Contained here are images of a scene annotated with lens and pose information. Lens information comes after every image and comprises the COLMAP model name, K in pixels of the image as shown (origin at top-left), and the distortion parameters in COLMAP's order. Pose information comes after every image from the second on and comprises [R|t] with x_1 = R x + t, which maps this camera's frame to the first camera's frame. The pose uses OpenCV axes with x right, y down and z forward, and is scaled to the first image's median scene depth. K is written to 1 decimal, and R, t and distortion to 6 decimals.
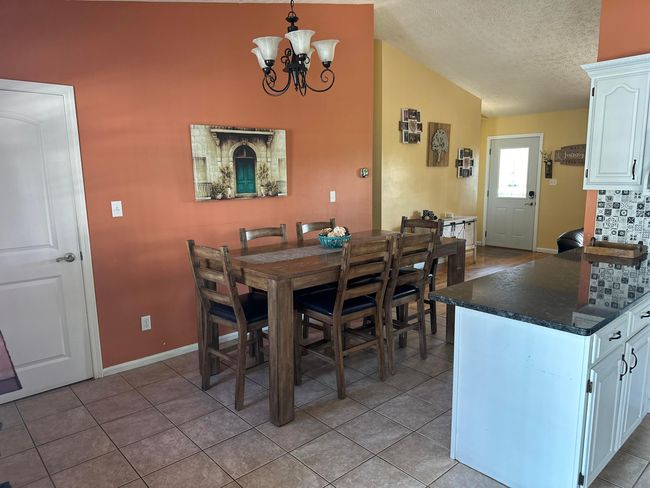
lens RADIAL K [[464.0, 0, 324.9], [0, 464.0, 246.3], [0, 0, 1]] dist [0.036611, -0.042507]
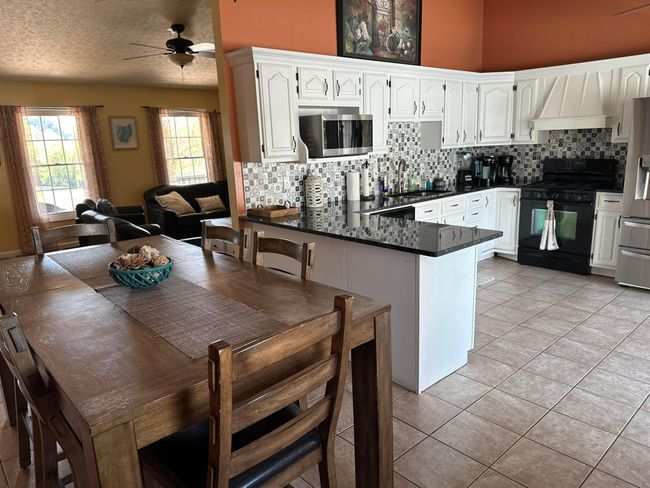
lens RADIAL K [[464.0, 0, 321.8], [0, 464.0, 247.5], [0, 0, 1]] dist [0.036611, -0.042507]
pose [[0.003703, -0.207150, 0.978302, -0.561200], [0.193961, 0.959879, 0.202515, -0.120172], [-0.981002, 0.189002, 0.043734, 0.823927]]
